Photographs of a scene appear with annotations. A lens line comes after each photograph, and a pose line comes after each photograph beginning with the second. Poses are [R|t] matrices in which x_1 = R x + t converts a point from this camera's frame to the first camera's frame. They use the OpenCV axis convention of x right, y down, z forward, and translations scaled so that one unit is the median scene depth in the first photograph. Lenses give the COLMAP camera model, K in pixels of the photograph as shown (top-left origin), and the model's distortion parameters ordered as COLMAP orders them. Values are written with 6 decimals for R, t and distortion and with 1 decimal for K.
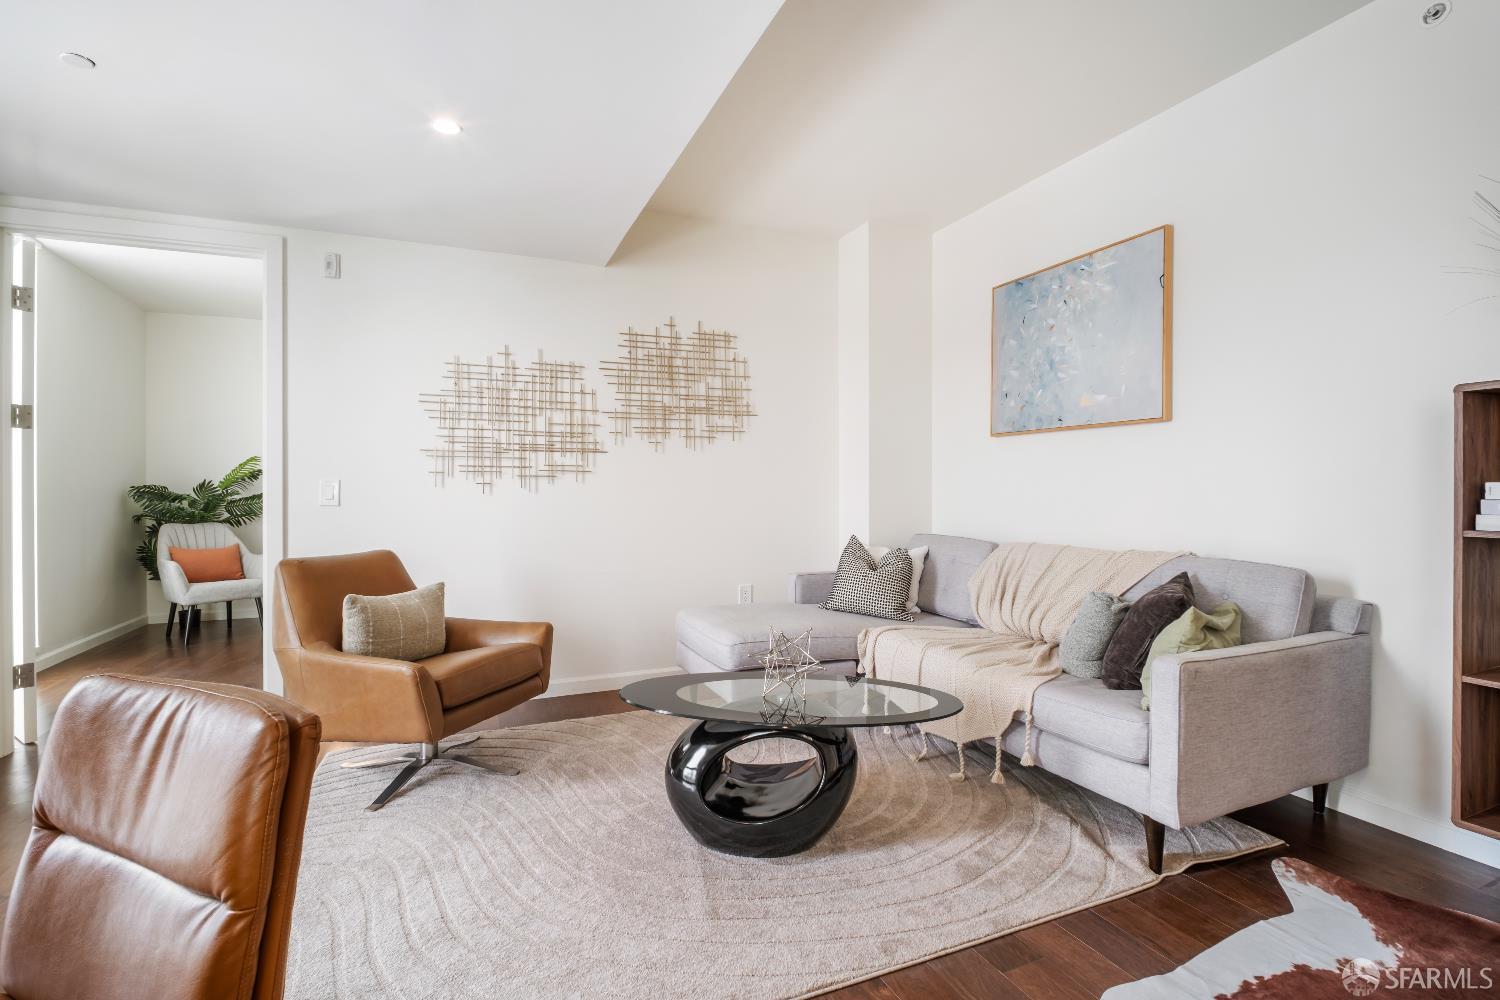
lens RADIAL K [[714.7, 0, 757.5], [0, 714.7, 491.3], [0, 0, 1]] dist [-0.003268, -0.004624]
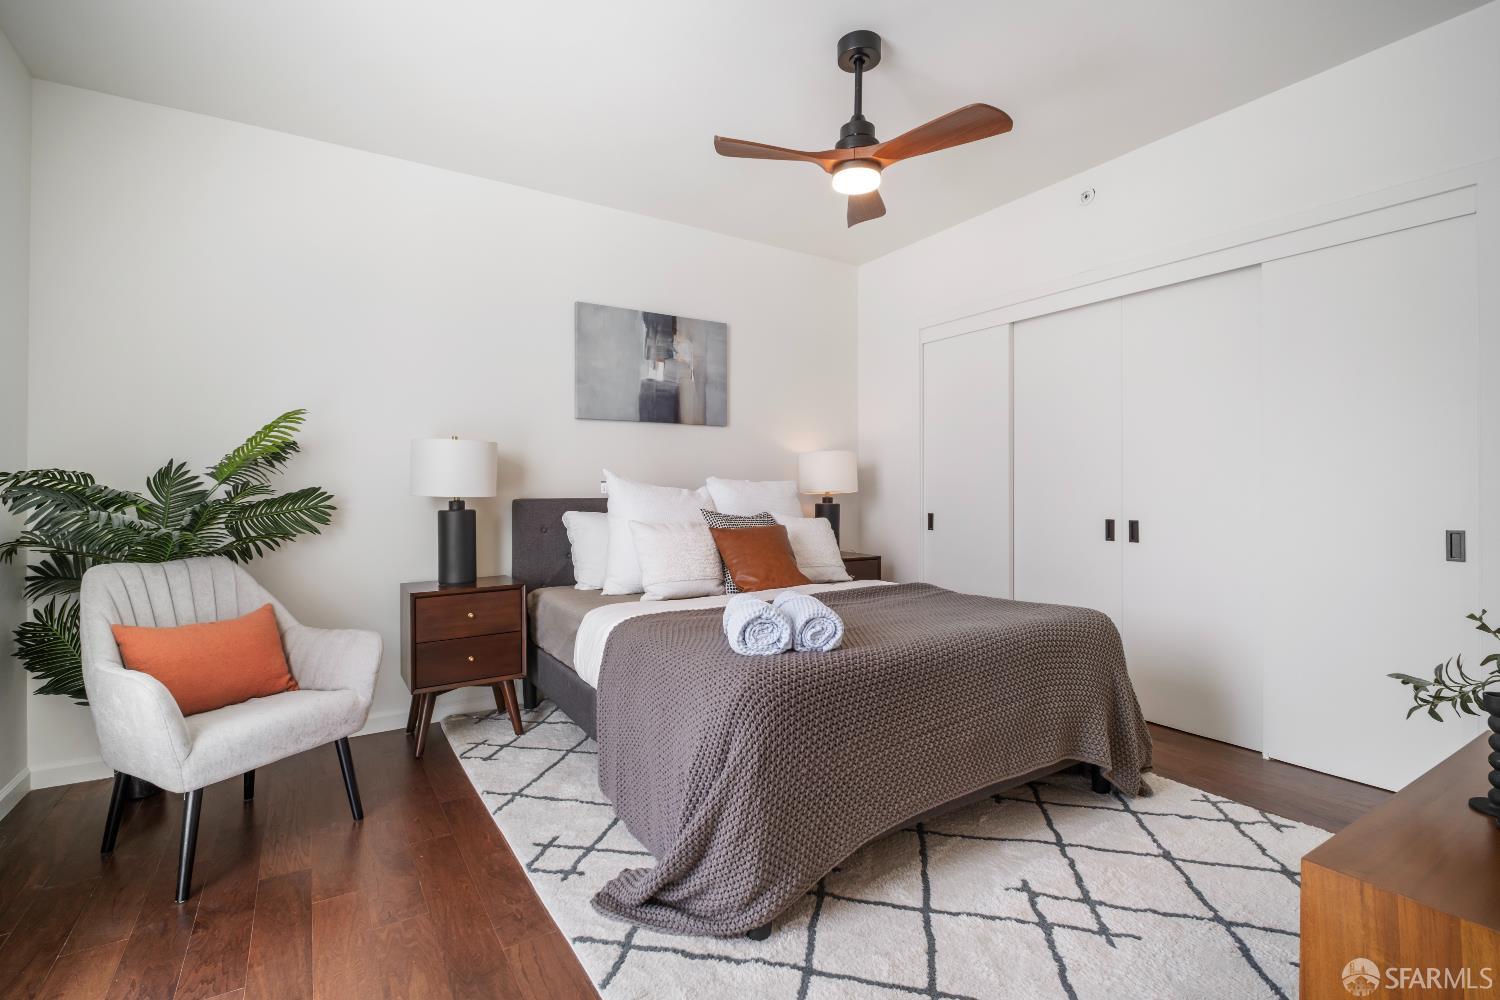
lens RADIAL K [[714.7, 0, 749.9], [0, 714.7, 489.0], [0, 0, 1]] dist [-0.003268, -0.004624]
pose [[0.986874, 0.003731, 0.161449, -0.504175], [-0.002883, 0.999981, -0.005486, 0.003516], [-0.161466, 0.004948, 0.986866, 0.512610]]
